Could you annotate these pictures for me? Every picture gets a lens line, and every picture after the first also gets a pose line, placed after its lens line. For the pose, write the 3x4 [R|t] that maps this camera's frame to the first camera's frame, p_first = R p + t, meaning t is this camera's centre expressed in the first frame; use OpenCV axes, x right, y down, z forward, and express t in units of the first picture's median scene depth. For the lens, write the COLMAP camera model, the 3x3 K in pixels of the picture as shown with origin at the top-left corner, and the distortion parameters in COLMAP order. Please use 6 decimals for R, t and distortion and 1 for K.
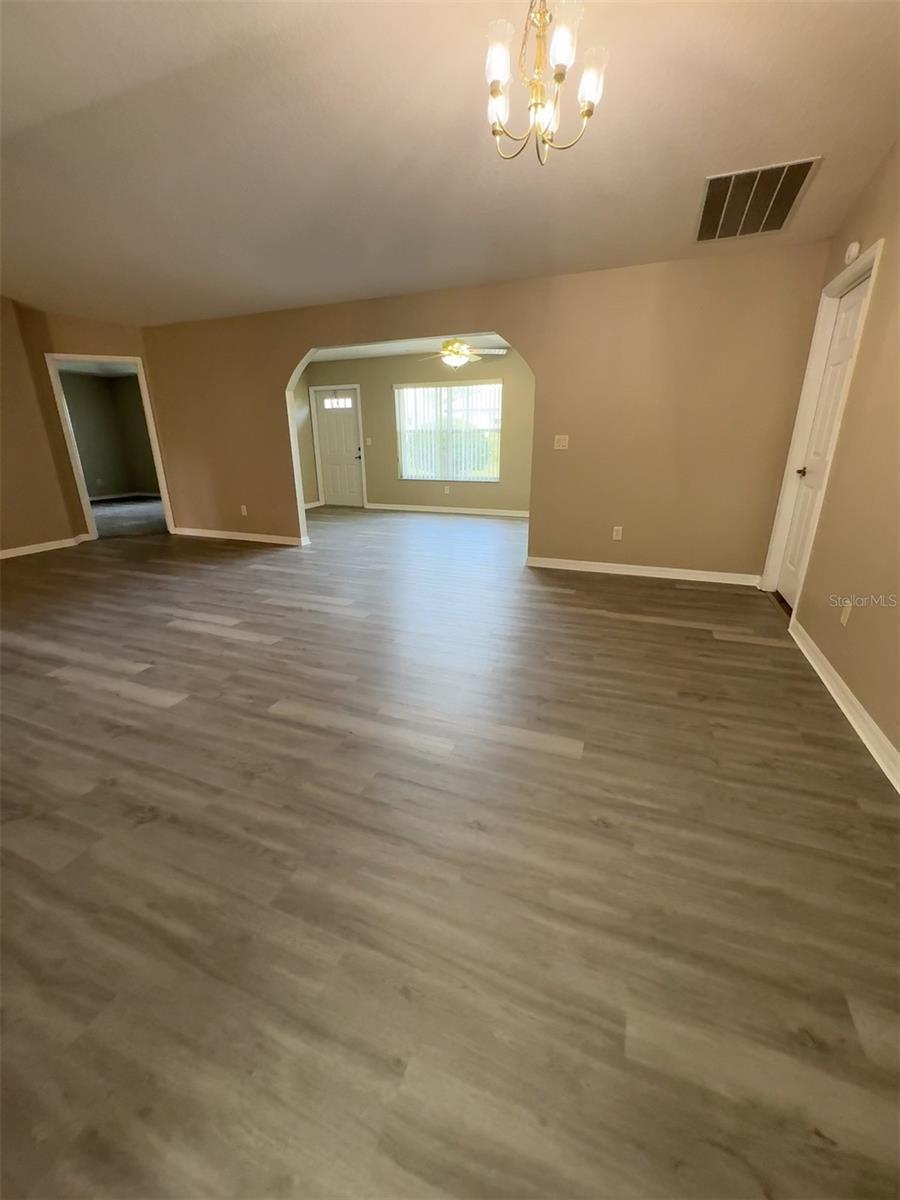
lens RADIAL K [[476.8, 0, 449.7], [0, 476.8, 600.0], [0, 0, 1]] dist [-0.003803, 0.000708]
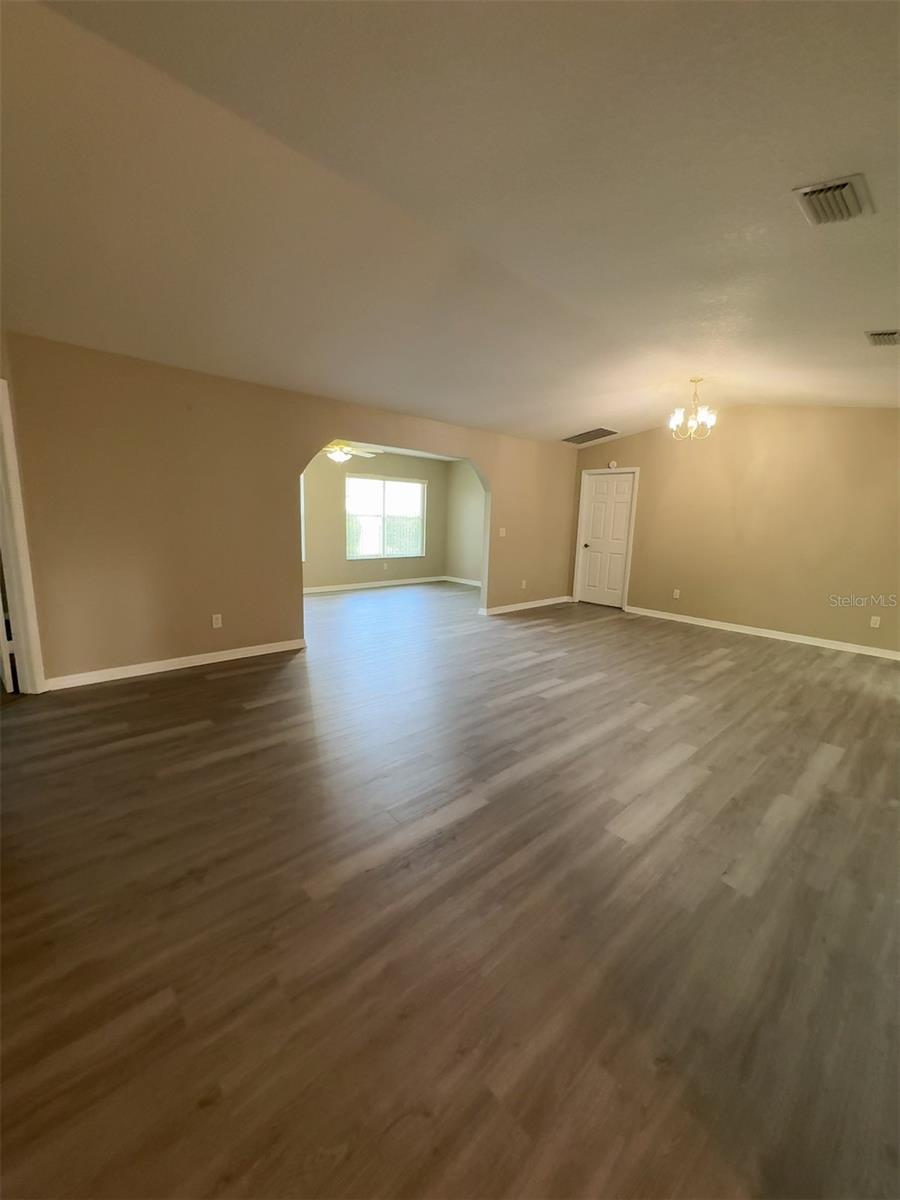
lens RADIAL K [[476.8, 0, 443.9], [0, 476.8, 599.0], [0, 0, 1]] dist [-0.003803, 0.000708]
pose [[0.429269, -0.137878, 0.892590, -1.769074], [0.257432, 0.965962, 0.025406, -0.283912], [-0.865712, 0.218875, 0.450152, 0.690505]]
